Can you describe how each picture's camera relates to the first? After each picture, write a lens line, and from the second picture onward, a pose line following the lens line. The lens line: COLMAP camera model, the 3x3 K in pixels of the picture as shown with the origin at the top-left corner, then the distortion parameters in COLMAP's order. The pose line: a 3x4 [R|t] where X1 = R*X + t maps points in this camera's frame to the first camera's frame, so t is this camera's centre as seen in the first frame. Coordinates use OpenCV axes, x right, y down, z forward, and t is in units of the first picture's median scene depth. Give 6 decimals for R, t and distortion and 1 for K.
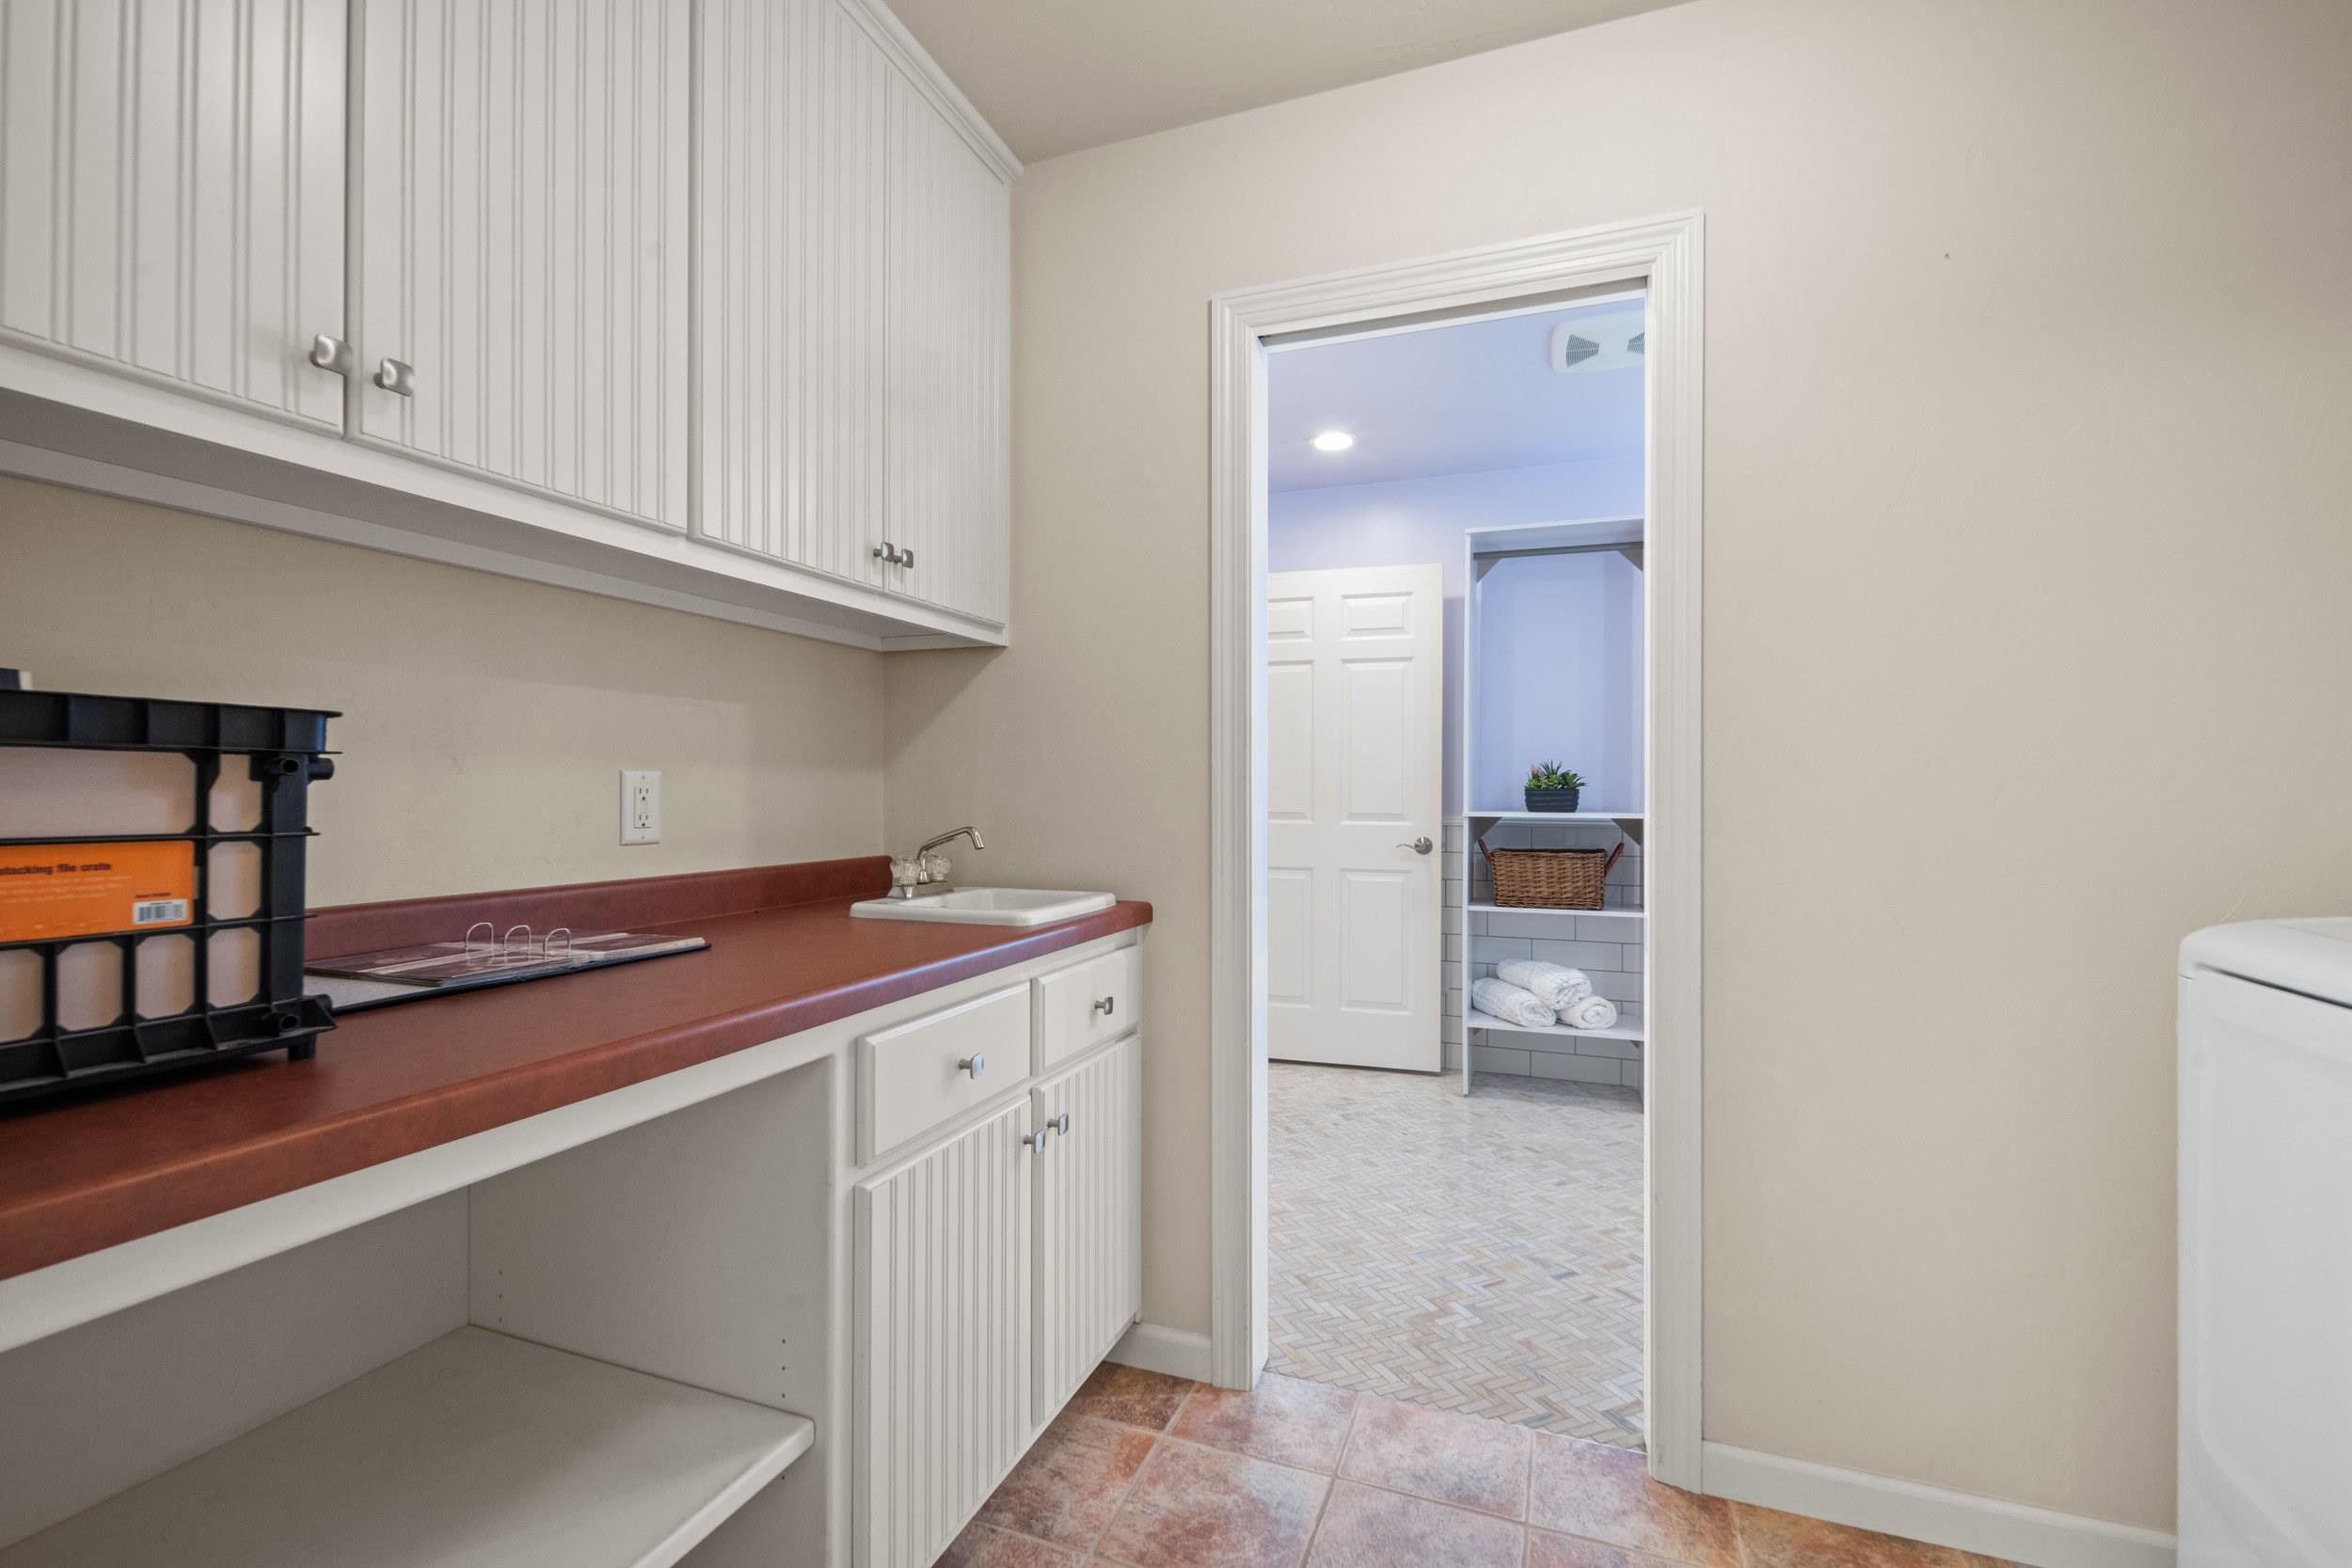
lens RADIAL K [[1029.5, 0, 1170.5], [0, 1029.5, 783.7], [0, 0, 1]] dist [0.001024, -0.000058]
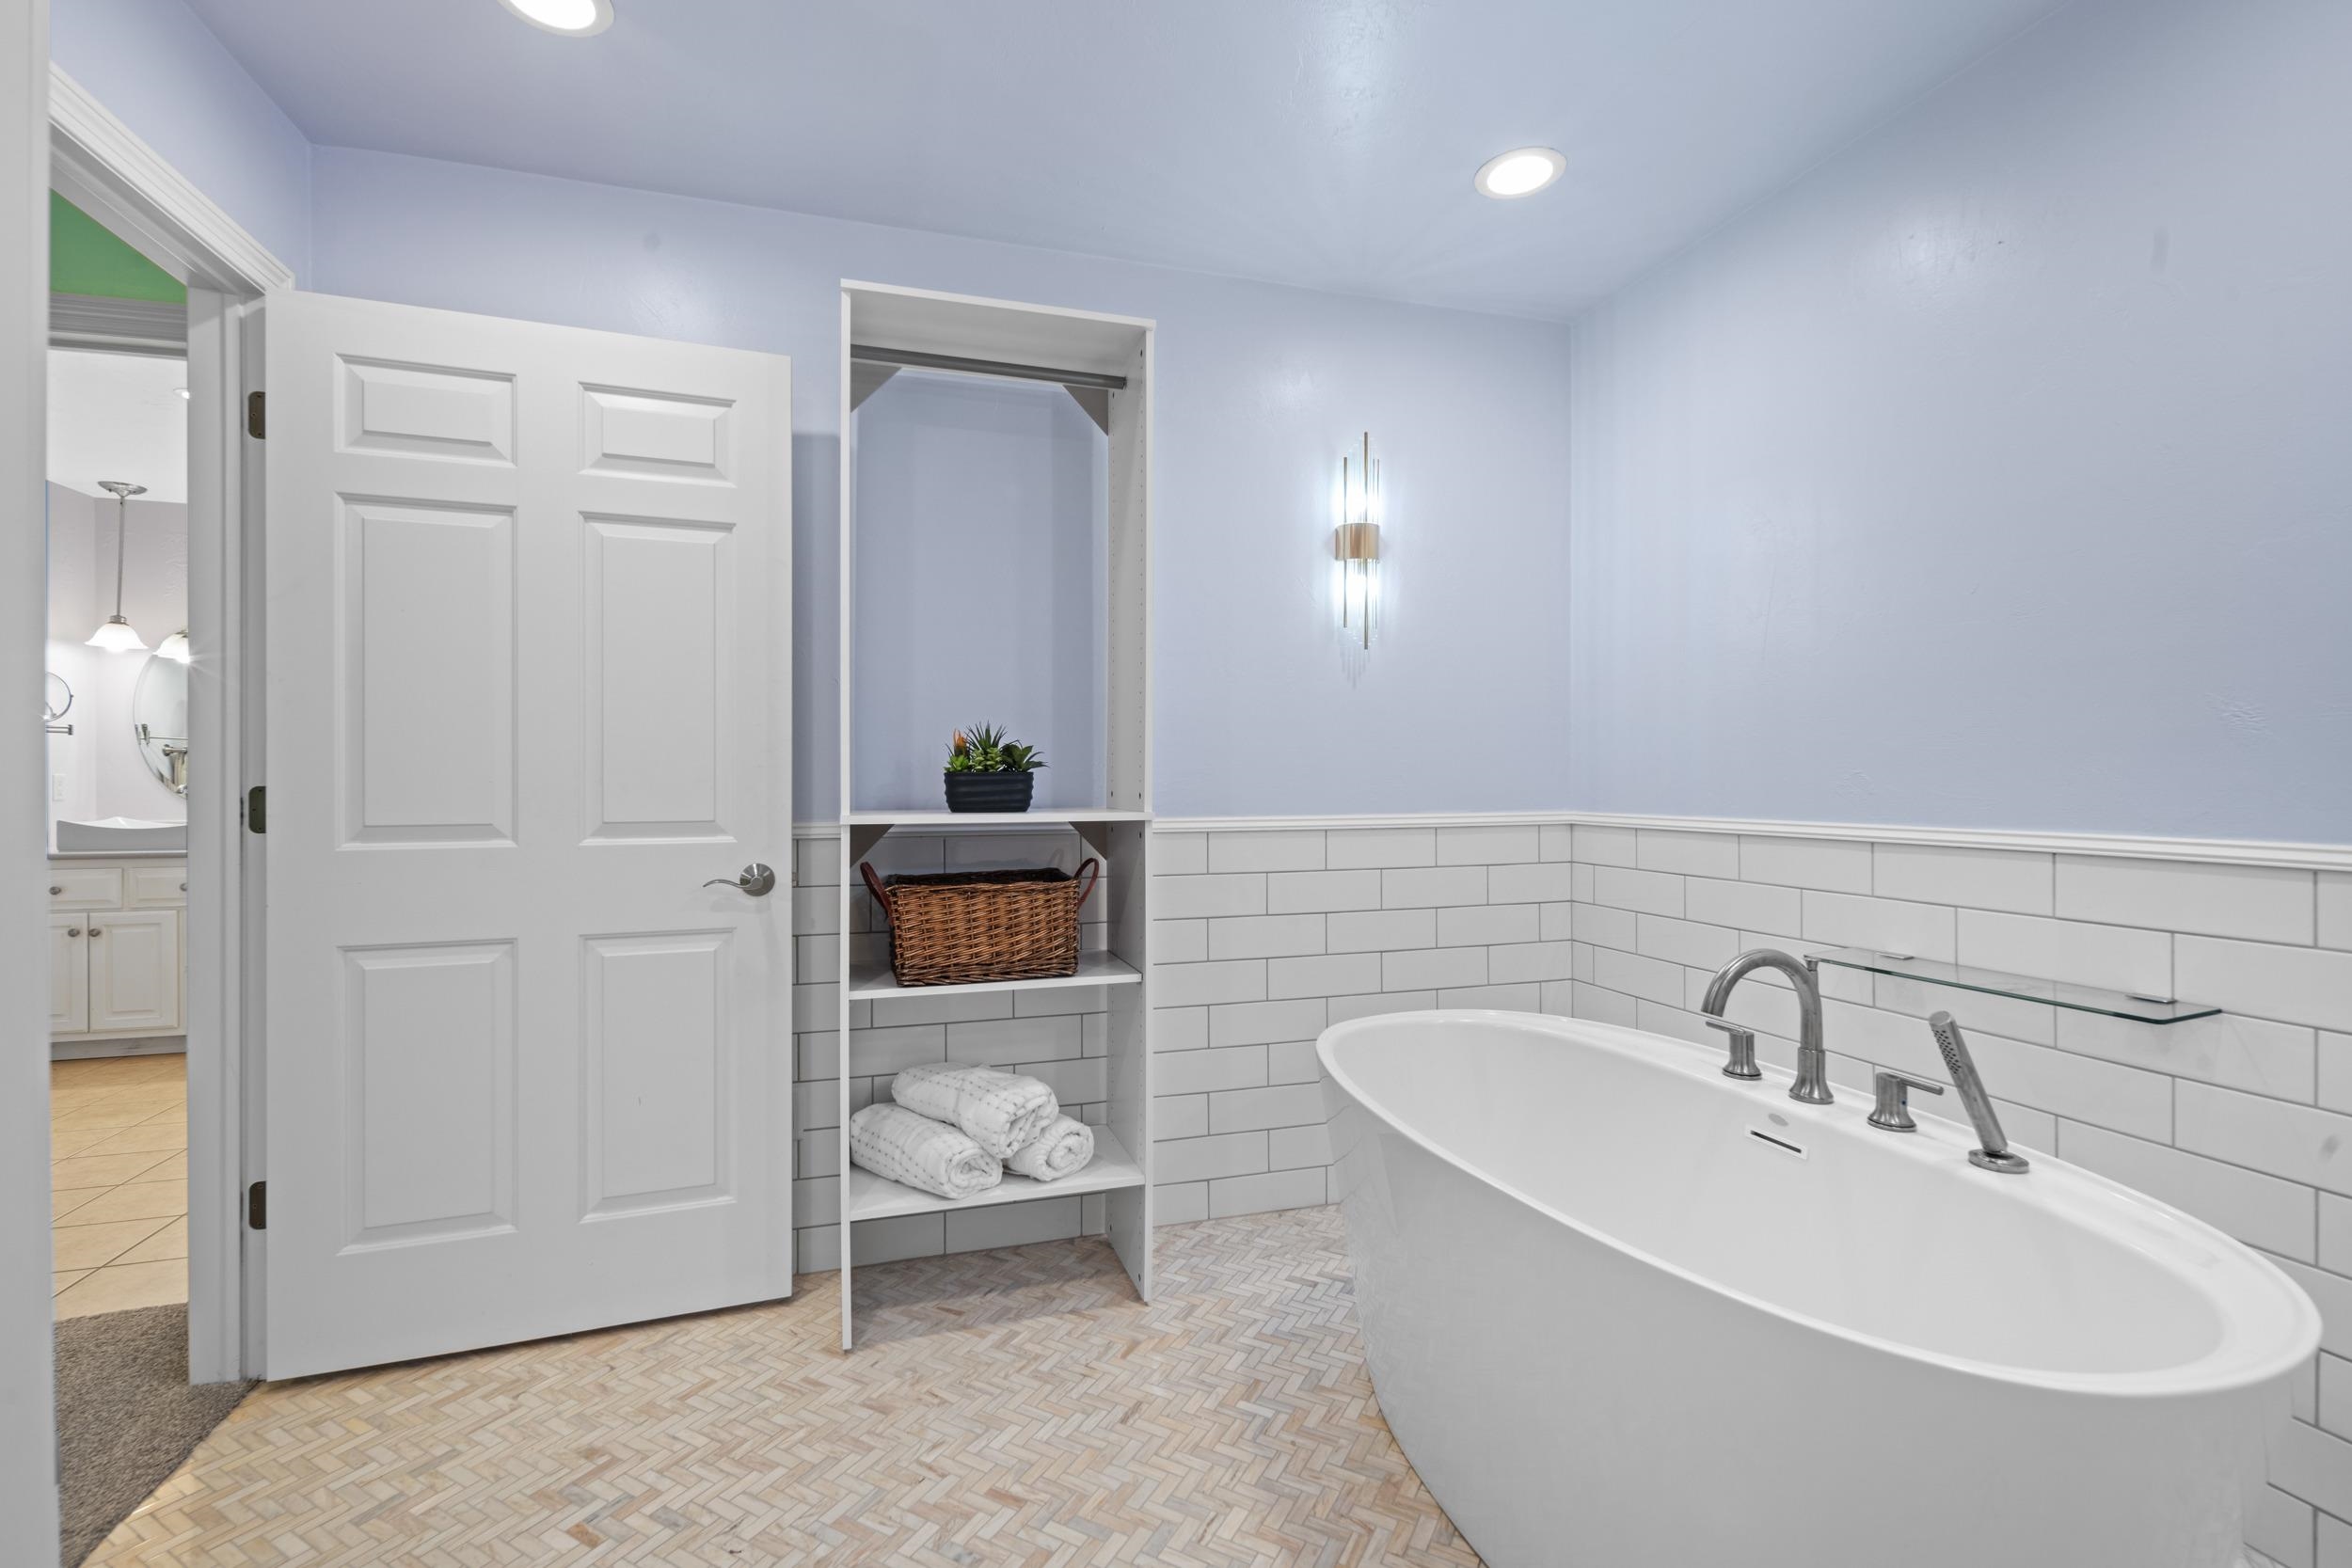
lens RADIAL K [[1029.5, 0, 1170.1], [0, 1029.5, 784.1], [0, 0, 1]] dist [0.001024, -0.000058]
pose [[0.795267, -0.005657, 0.606233, 0.098634], [0.003042, 0.999981, 0.005341, 0.008966], [-0.606252, -0.002403, 0.795269, 0.476549]]
